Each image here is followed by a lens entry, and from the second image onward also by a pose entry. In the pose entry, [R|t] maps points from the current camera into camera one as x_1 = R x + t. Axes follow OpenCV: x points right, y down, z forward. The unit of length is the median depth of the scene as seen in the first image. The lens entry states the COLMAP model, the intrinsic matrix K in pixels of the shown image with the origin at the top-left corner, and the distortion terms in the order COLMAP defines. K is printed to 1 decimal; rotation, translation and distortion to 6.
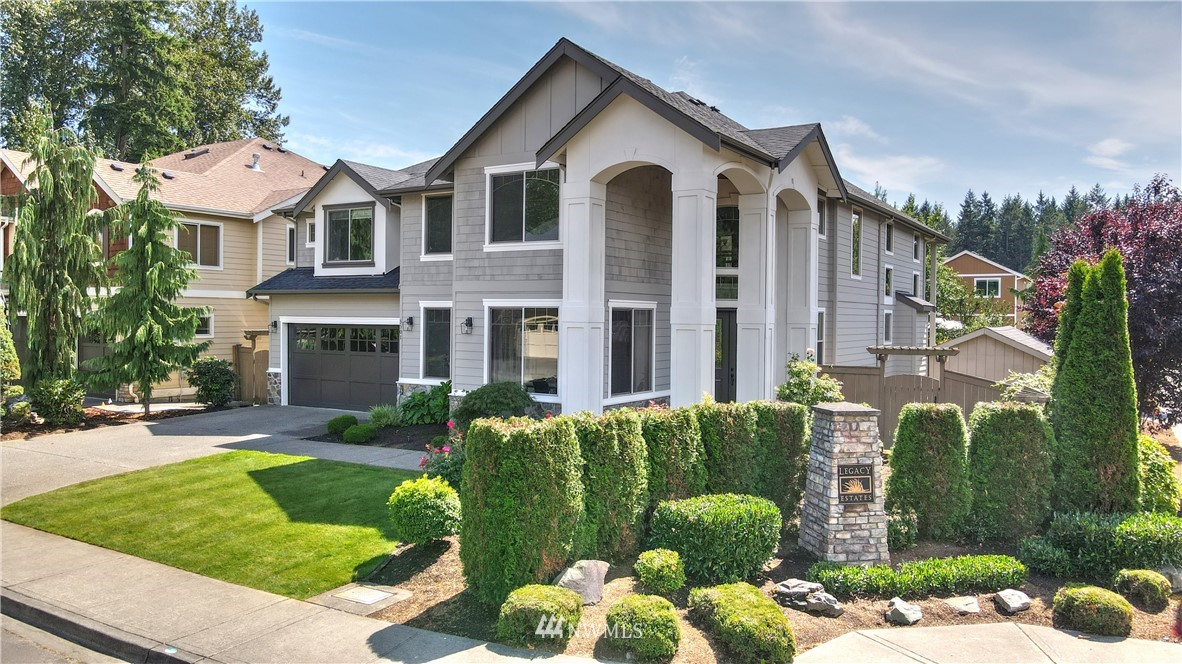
lens RADIAL K [[868.8, 0, 591.0], [0, 868.8, 332.0], [0, 0, 1]] dist [-0.011821, 0.059382]
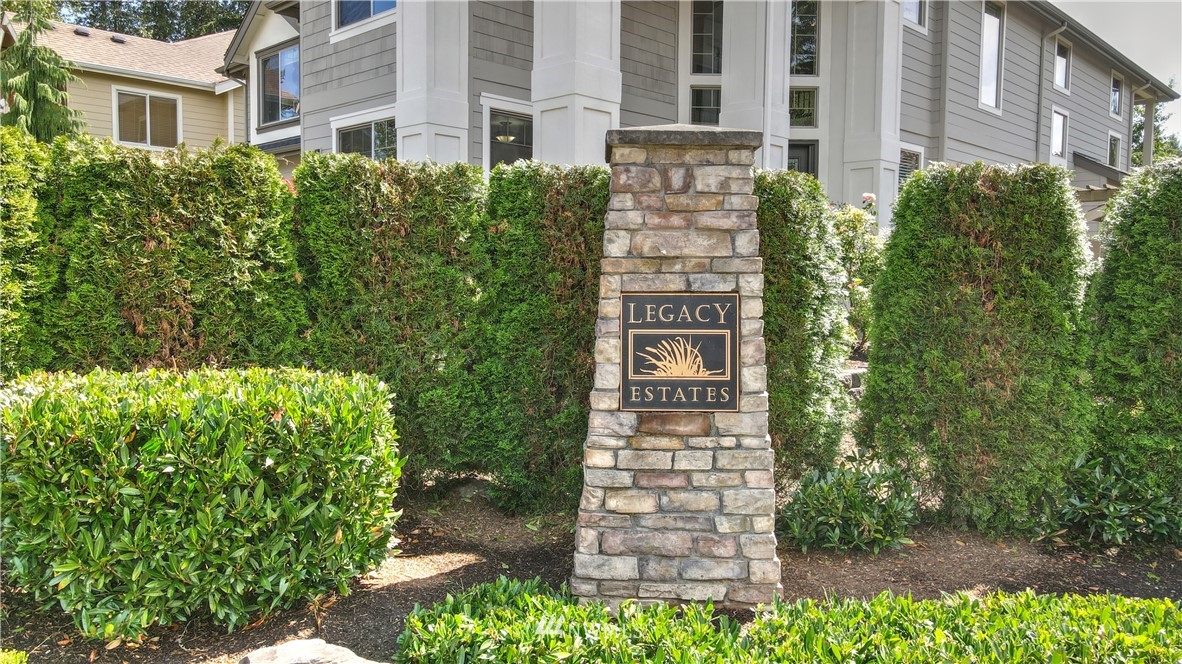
lens RADIAL K [[868.8, 0, 591.0], [0, 868.8, 332.0], [0, 0, 1]] dist [-0.011821, 0.059382]
pose [[0.976384, 0.011505, -0.215737, 0.316886], [-0.001854, 0.998990, 0.044884, 0.140530], [0.216035, -0.043424, 0.975419, 0.616043]]
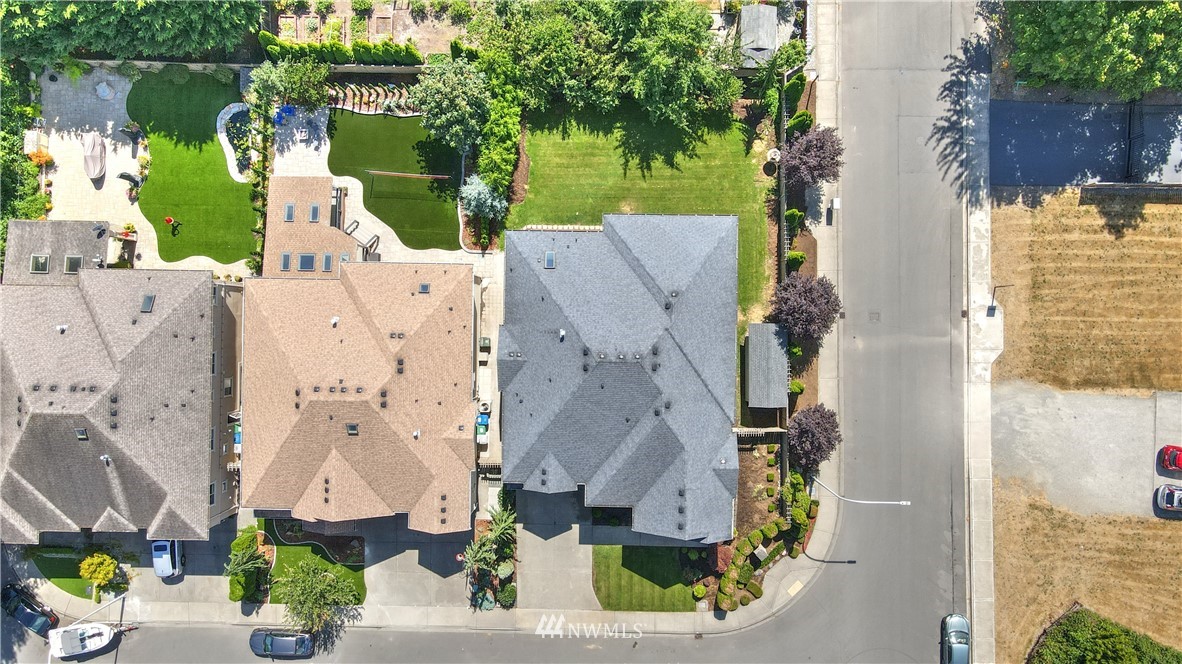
lens RADIAL K [[868.8, 0, 591.0], [0, 868.8, 332.0], [0, 0, 1]] dist [-0.011821, 0.059382]
pose [[0.857194, -0.514193, -0.028693, 0.236377], [0.041232, 0.012988, 0.999065, -5.323444], [-0.513340, -0.857576, 0.032334, 2.489728]]
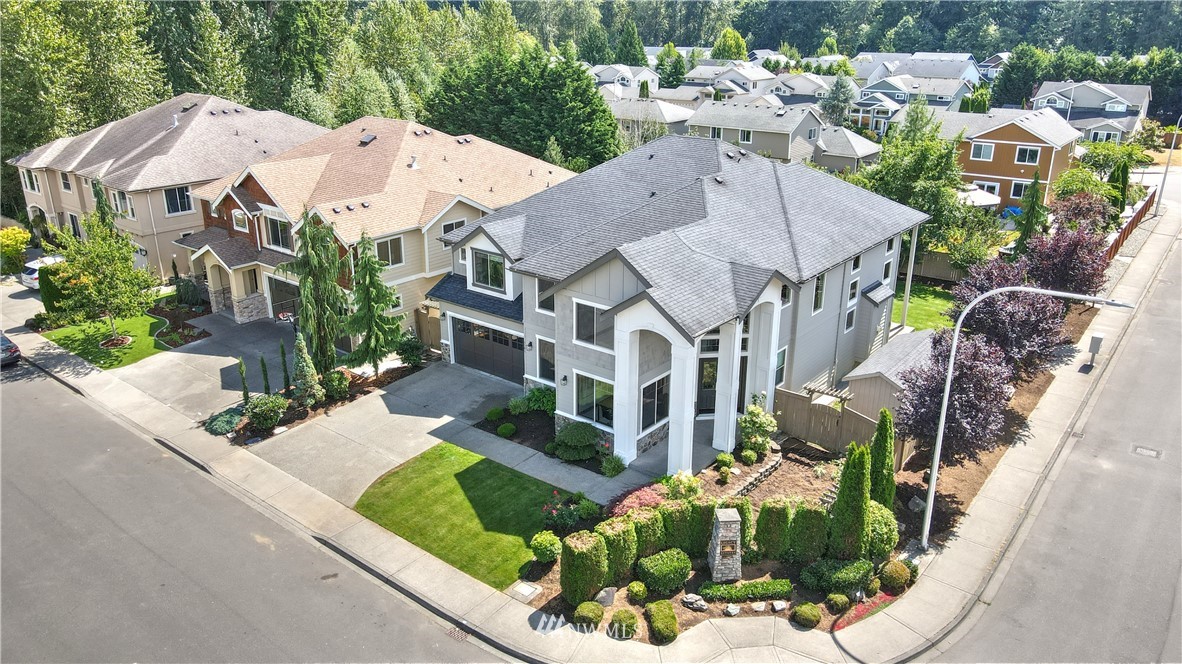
lens RADIAL K [[868.8, 0, 591.0], [0, 868.8, 332.0], [0, 0, 1]] dist [-0.011821, 0.059382]
pose [[0.992891, 0.034123, -0.114034, 0.171049], [0.005463, 0.943954, 0.330032, -1.054240], [0.118905, -0.328309, 0.937057, -0.957852]]
